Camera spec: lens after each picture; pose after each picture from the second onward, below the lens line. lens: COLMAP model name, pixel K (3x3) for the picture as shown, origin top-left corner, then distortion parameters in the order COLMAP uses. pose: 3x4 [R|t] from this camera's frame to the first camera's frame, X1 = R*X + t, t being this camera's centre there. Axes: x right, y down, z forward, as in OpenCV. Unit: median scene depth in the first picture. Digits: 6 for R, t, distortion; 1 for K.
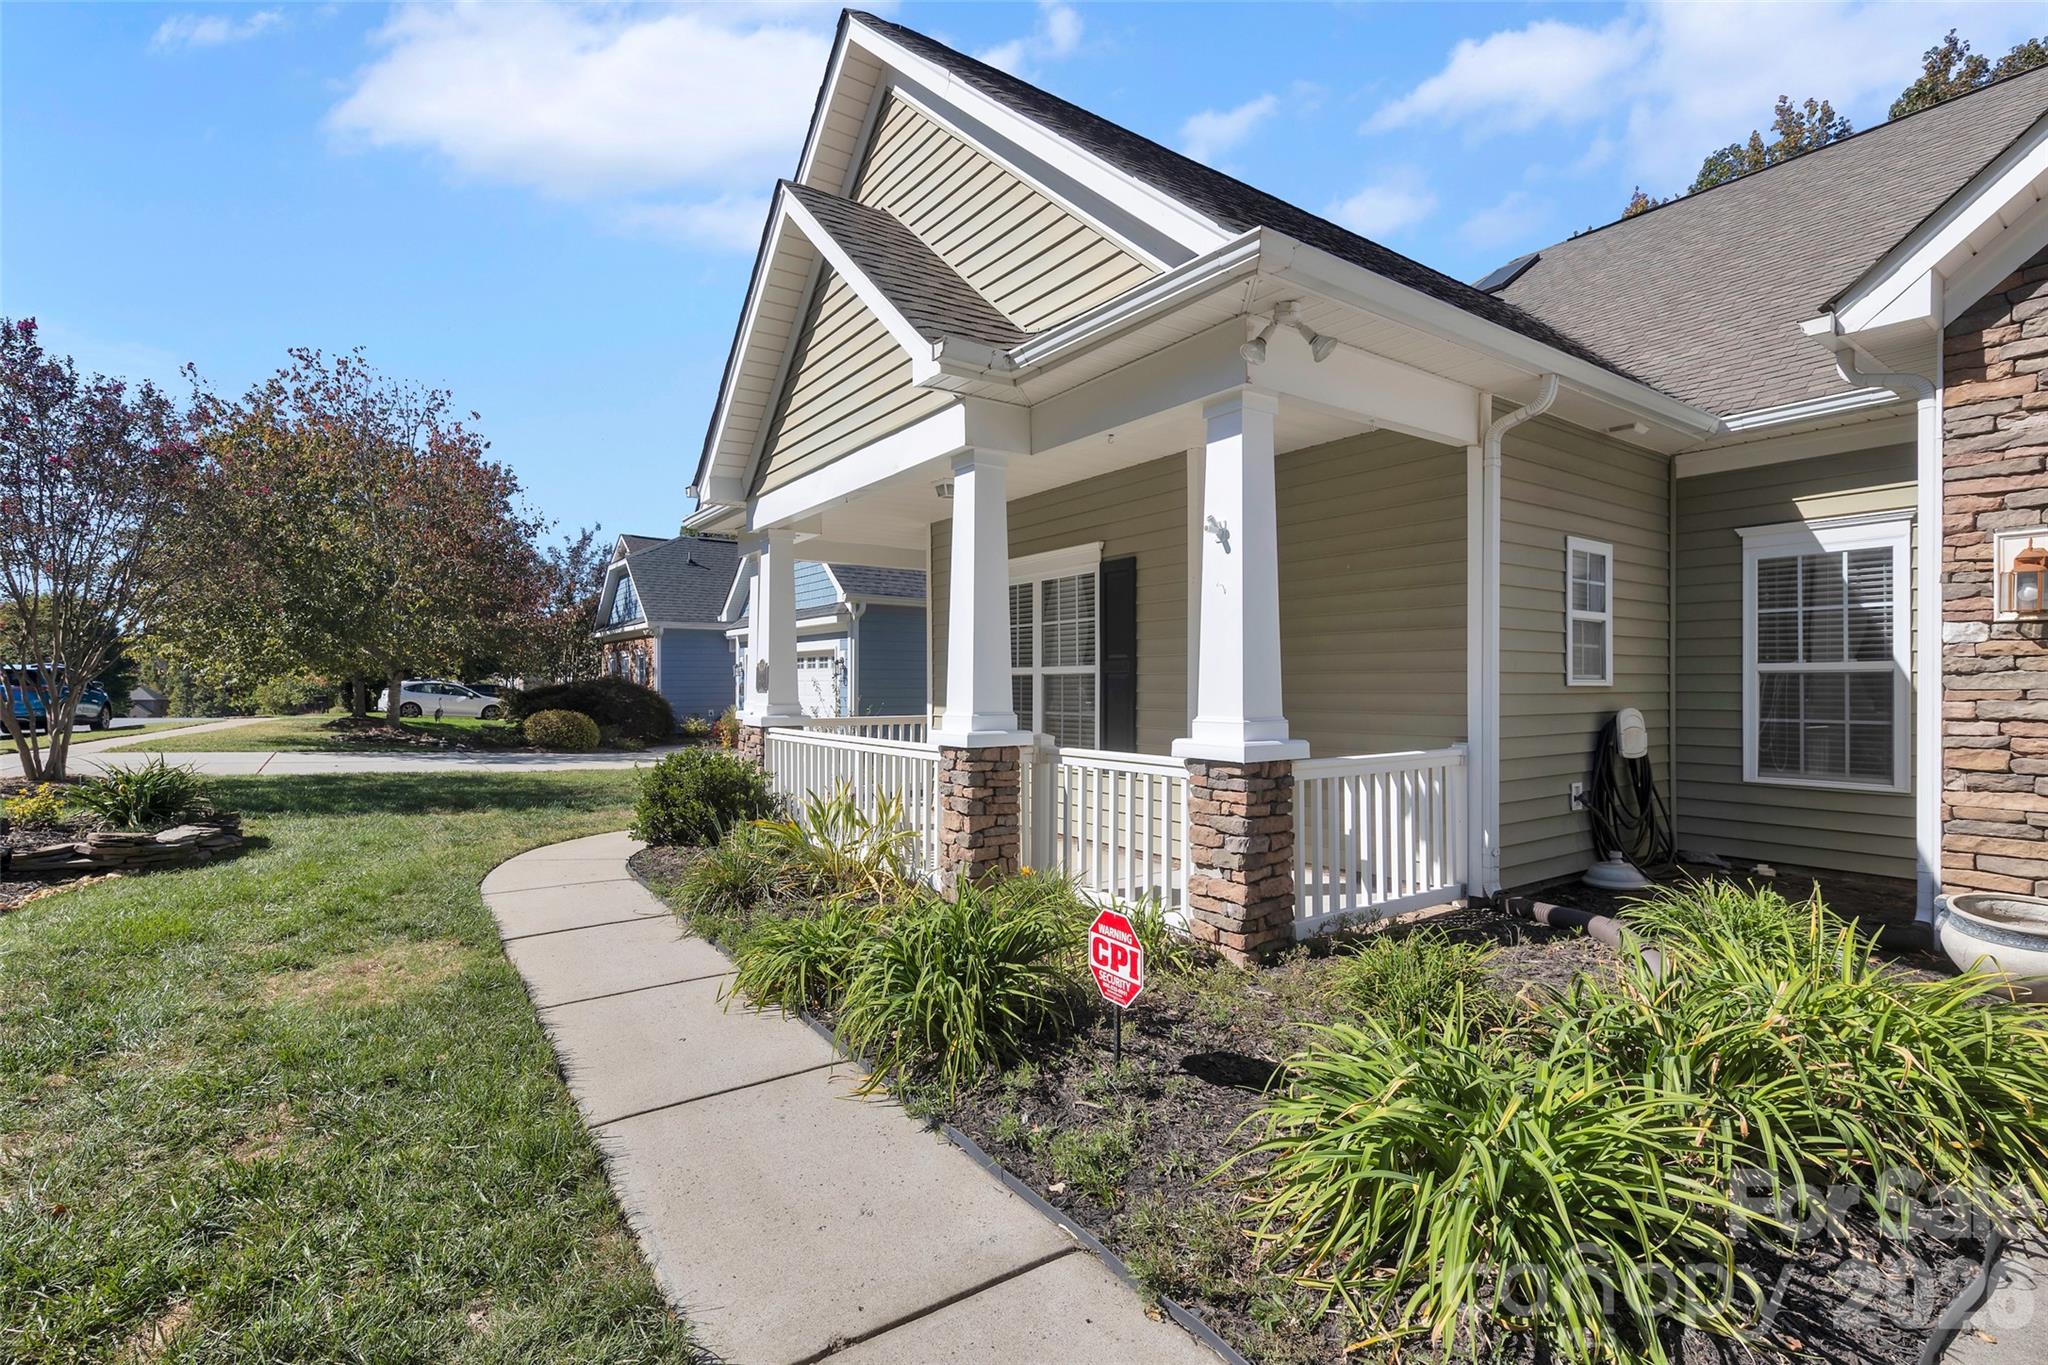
lens RADIAL K [[853.1, 0, 1028.8], [0, 853.1, 684.5], [0, 0, 1]] dist [0.000941, -0.000083]
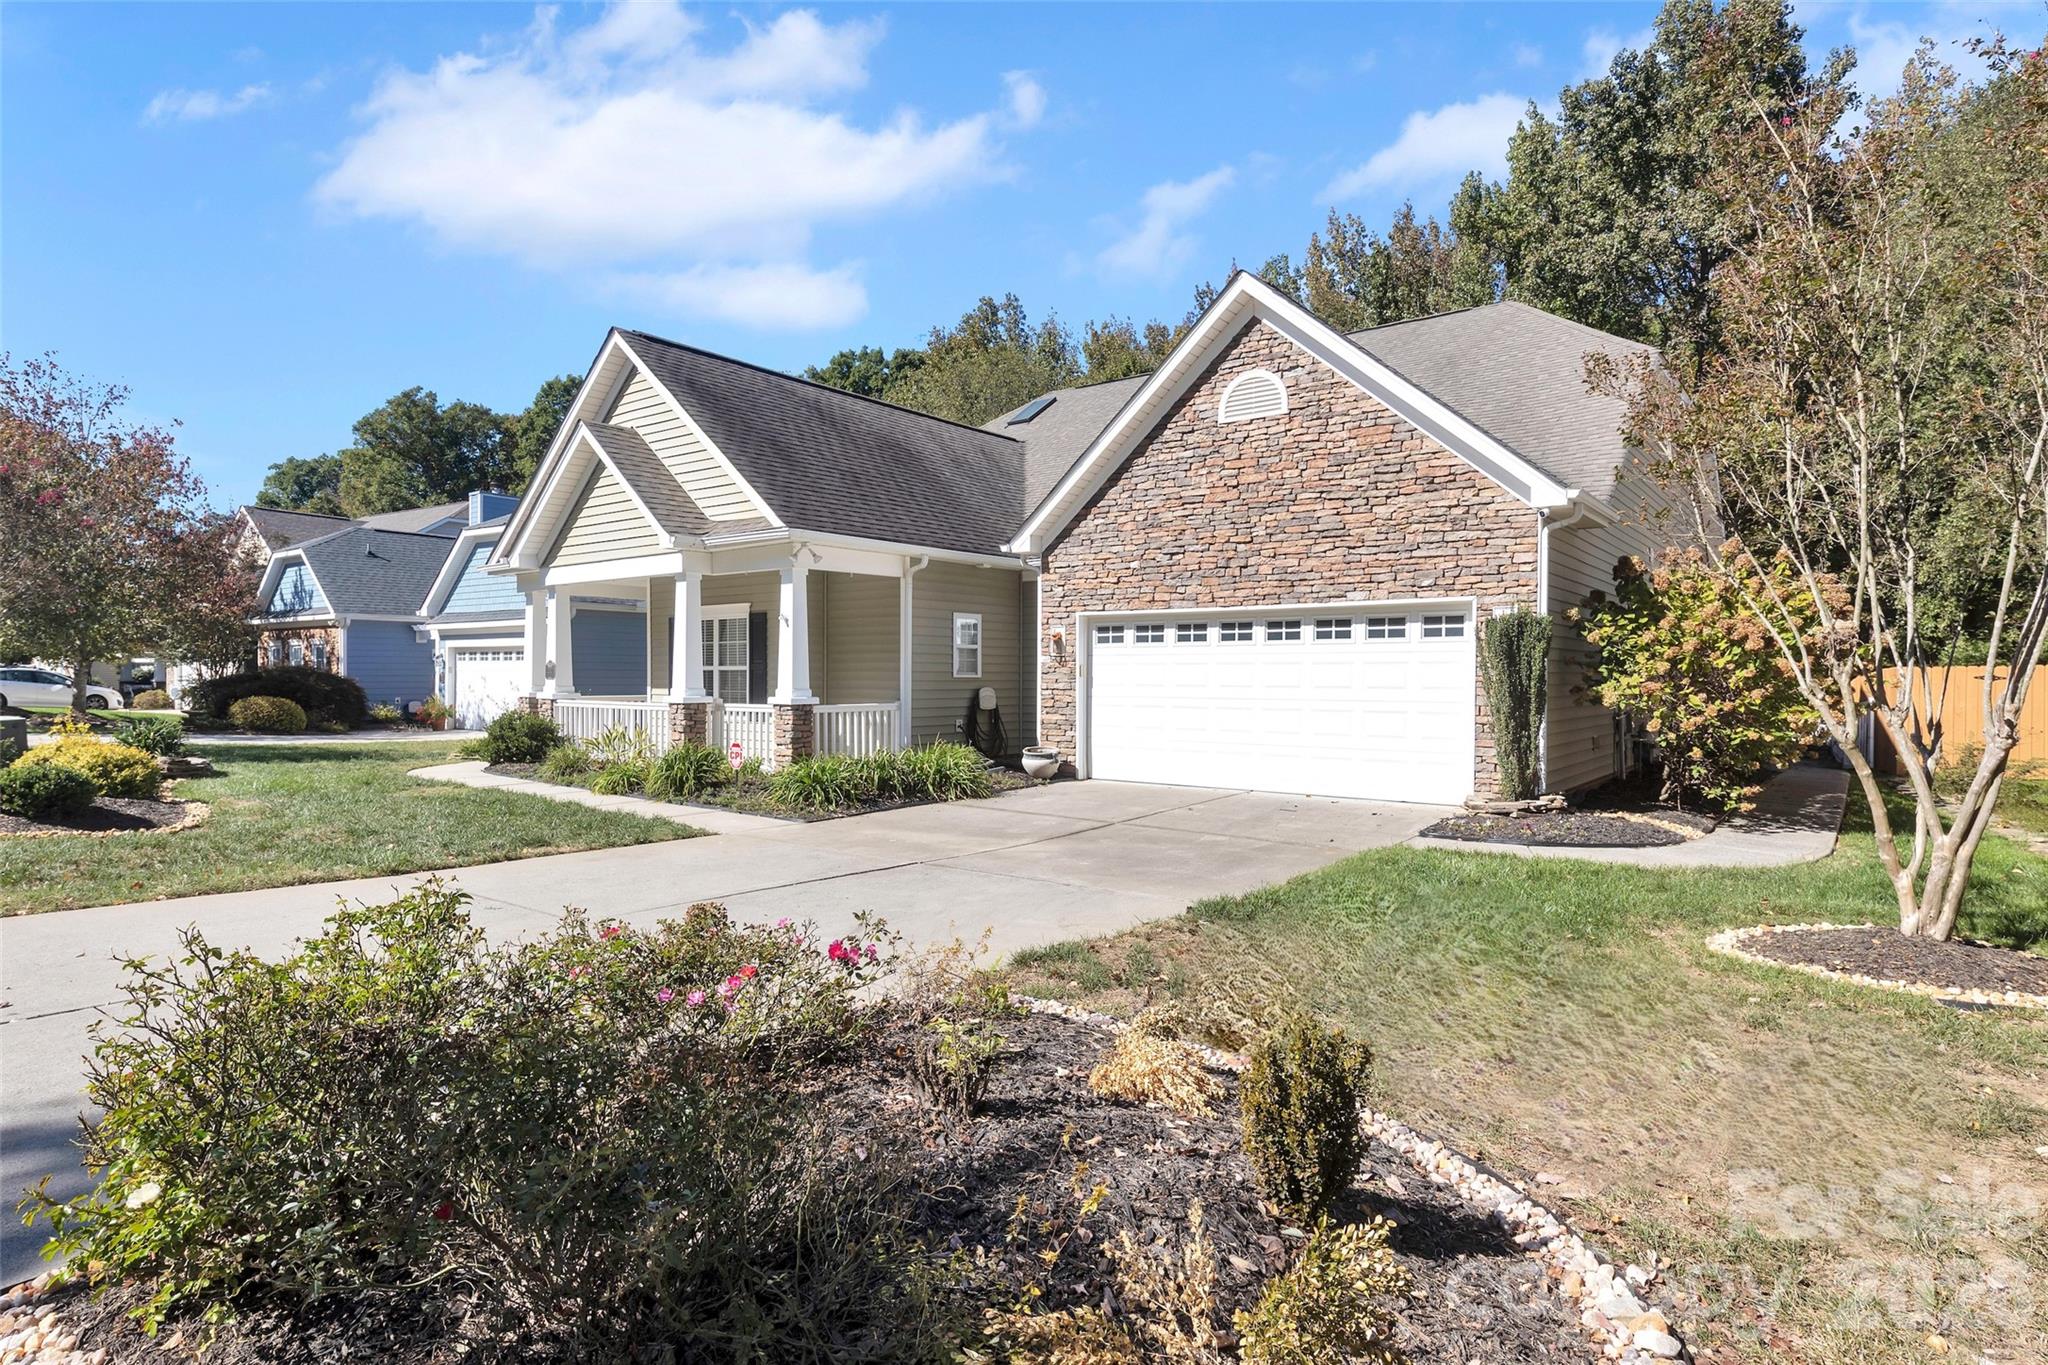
lens RADIAL K [[1157.6, 0, 1015.9], [0, 1157.6, 682.7], [0, 0, 1]] dist [0.028211, -0.000063]
pose [[0.968442, 0.002080, 0.249232, 0.014835], [-0.004013, 0.999966, 0.007245, -0.006451], [-0.249208, -0.008016, 0.968417, -1.987055]]
